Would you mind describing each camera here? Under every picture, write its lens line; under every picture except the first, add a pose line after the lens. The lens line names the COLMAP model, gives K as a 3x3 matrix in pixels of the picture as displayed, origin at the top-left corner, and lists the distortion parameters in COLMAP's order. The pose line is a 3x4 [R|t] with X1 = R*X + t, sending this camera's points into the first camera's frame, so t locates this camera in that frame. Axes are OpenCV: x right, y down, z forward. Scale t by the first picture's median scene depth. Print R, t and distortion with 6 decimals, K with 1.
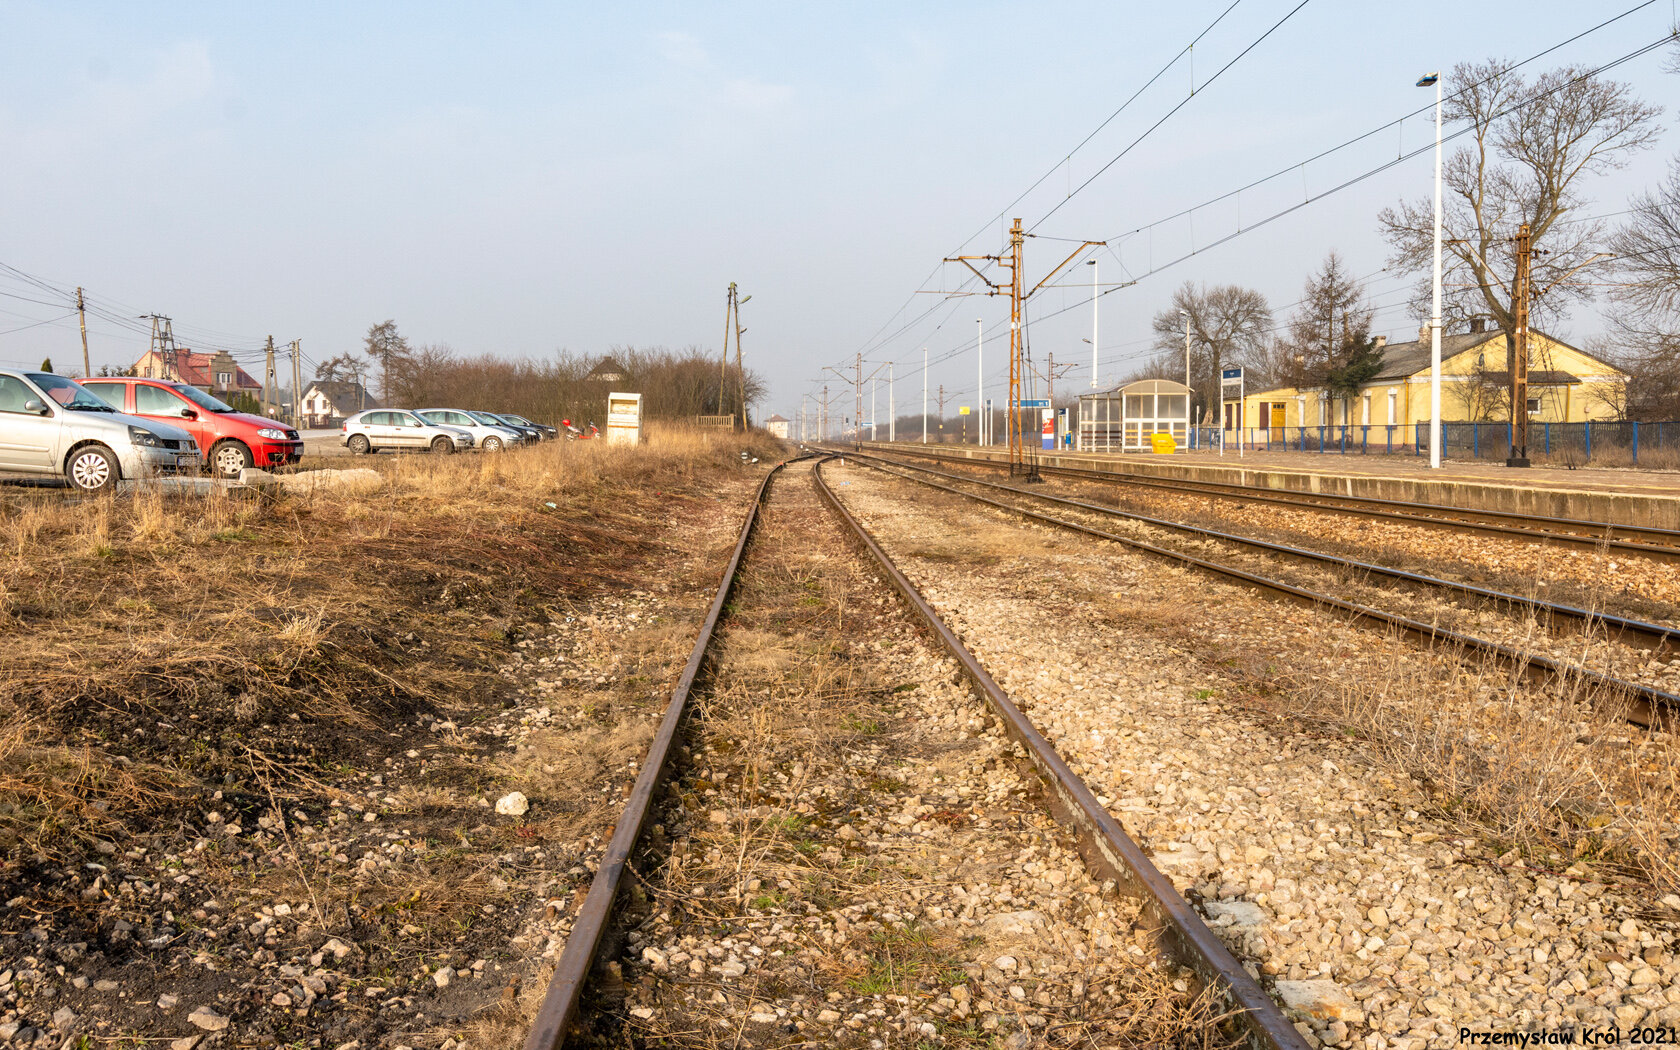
lens RADIAL K [[1416.2, 0, 860.0], [0, 1416.2, 502.7], [0, 0, 1]] dist [0.013047, 0.000426]
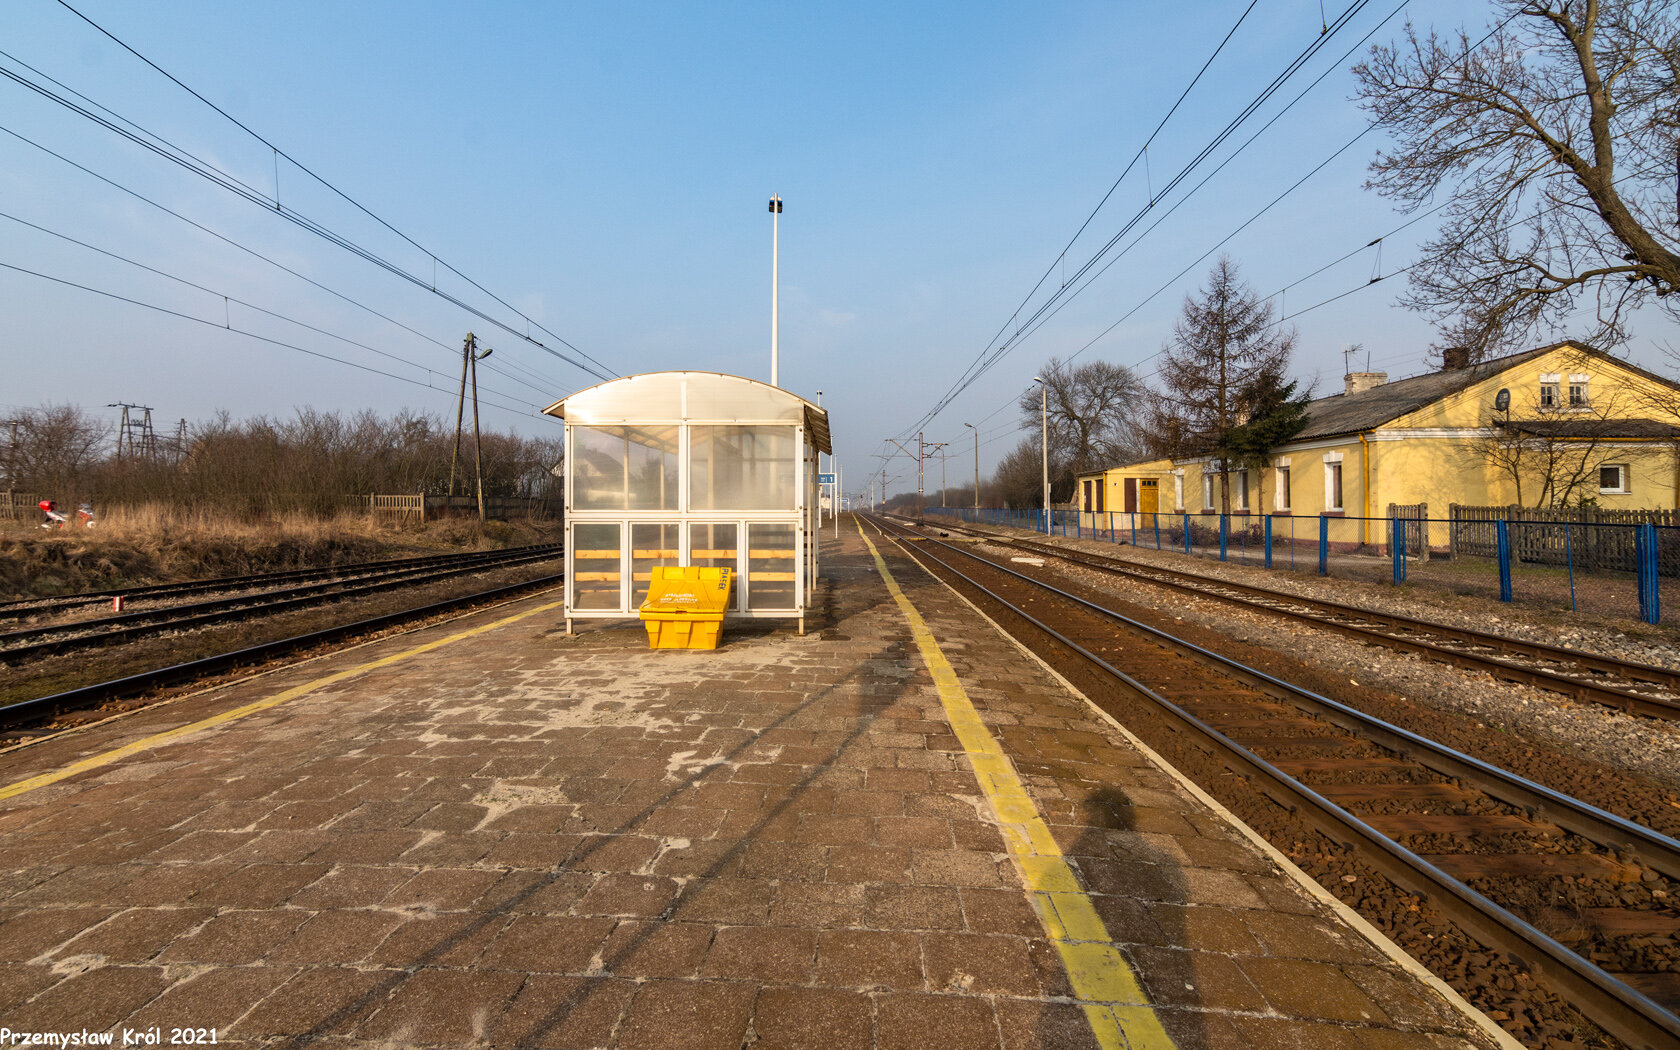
lens RADIAL K [[823.1, 0, 849.1], [0, 823.1, 484.2], [0, 0, 1]] dist [0.002245, 0.001374]
pose [[0.997720, -0.000228, -0.067486, 0.176881], [-0.004676, 0.997358, -0.072495, -0.037149], [0.067324, 0.072646, 0.995083, 0.591159]]
